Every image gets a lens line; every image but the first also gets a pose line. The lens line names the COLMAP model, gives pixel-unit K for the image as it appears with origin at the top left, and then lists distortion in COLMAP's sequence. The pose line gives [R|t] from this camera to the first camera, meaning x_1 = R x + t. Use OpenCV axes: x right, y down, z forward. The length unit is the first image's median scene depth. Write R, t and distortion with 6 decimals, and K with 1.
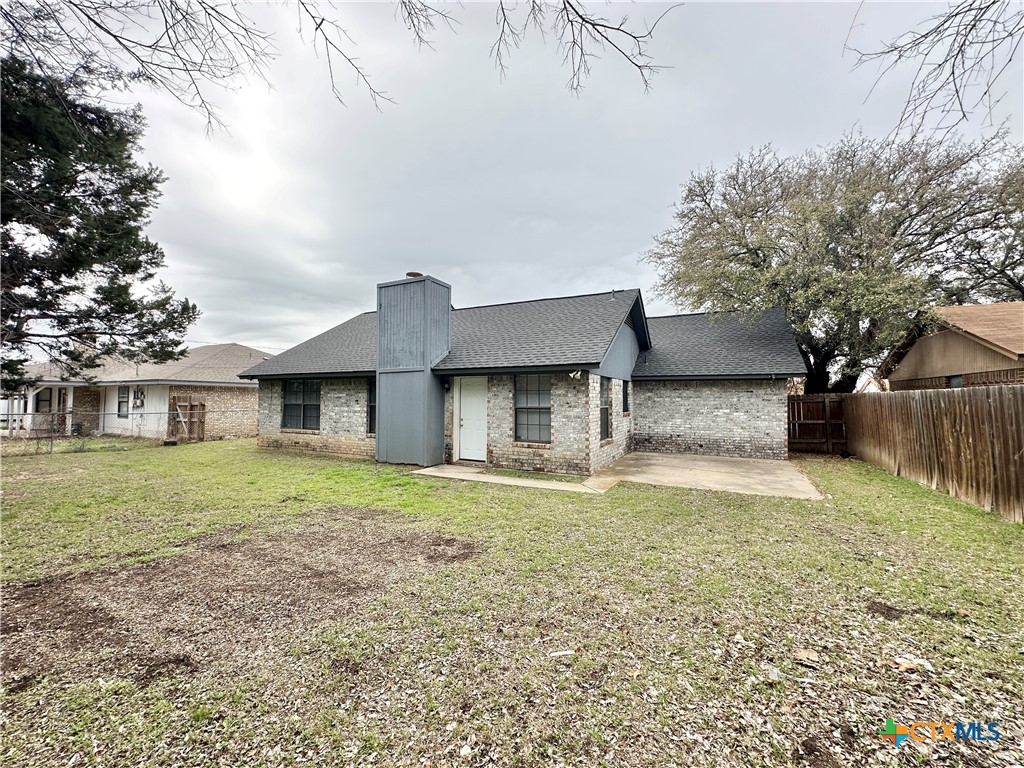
lens RADIAL K [[406.3, 0, 512.5], [0, 406.3, 384.1], [0, 0, 1]] dist [-0.001602, 0.000555]
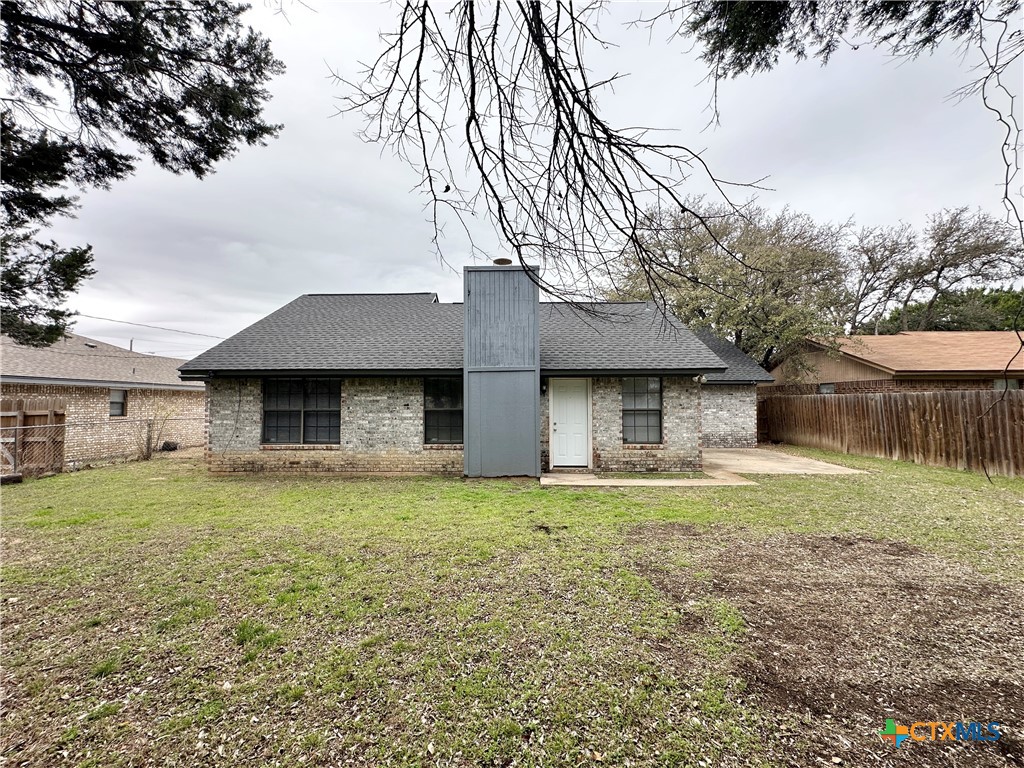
lens RADIAL K [[406.3, 0, 512.5], [0, 406.3, 384.1], [0, 0, 1]] dist [-0.001602, 0.000555]
pose [[0.899182, 0.012070, 0.437408, -0.640263], [-0.009187, 0.999920, -0.008707, 0.005164], [-0.437478, 0.003811, 0.899221, 0.207286]]
